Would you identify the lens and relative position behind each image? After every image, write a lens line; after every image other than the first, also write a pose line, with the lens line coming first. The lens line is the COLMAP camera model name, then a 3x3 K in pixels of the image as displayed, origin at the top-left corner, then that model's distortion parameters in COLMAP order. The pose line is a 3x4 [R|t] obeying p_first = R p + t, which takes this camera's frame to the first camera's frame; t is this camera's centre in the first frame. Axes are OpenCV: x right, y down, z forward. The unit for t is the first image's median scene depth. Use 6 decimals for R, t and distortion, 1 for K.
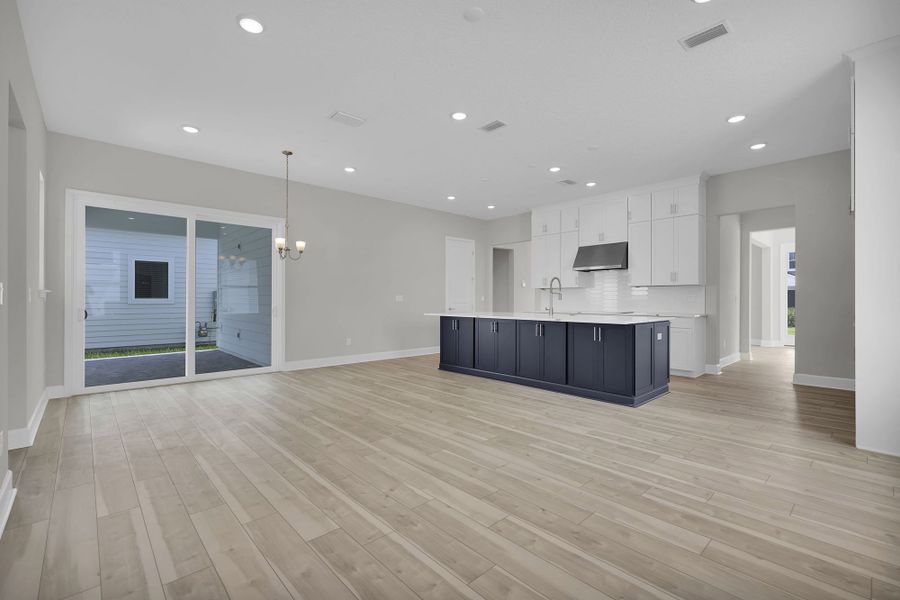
lens RADIAL K [[396.4, 0, 450.0], [0, 396.4, 300.0], [0, 0, 1]] dist [0.000682, 0.000066]
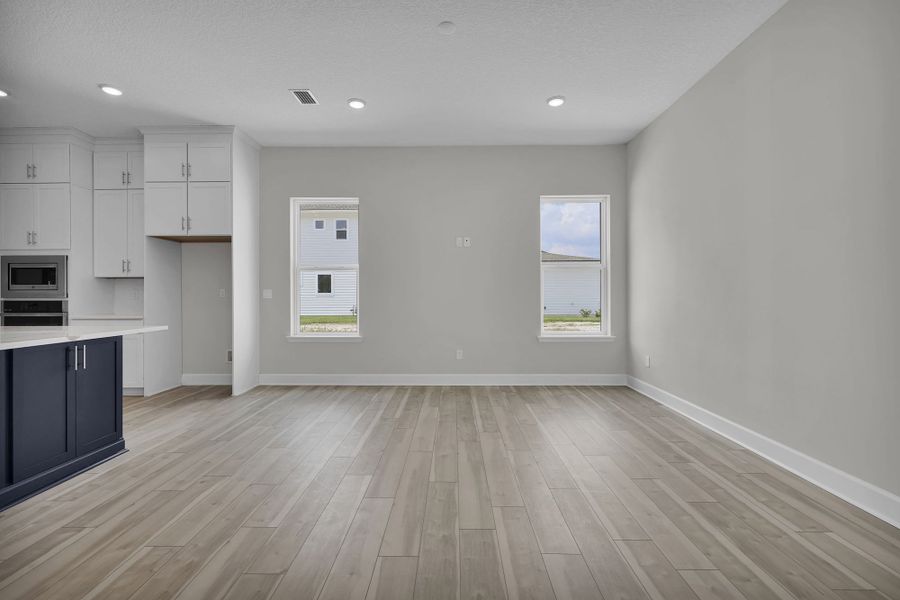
lens RADIAL K [[411.8, 0, 449.0], [0, 411.8, 294.8], [0, 0, 1]] dist [0.000588, 0.000118]
pose [[-0.725607, 0.002367, 0.688106, -0.421266], [0.002600, 0.999996, -0.000698, -0.002112], [-0.688105, 0.001282, -0.725610, 1.073772]]
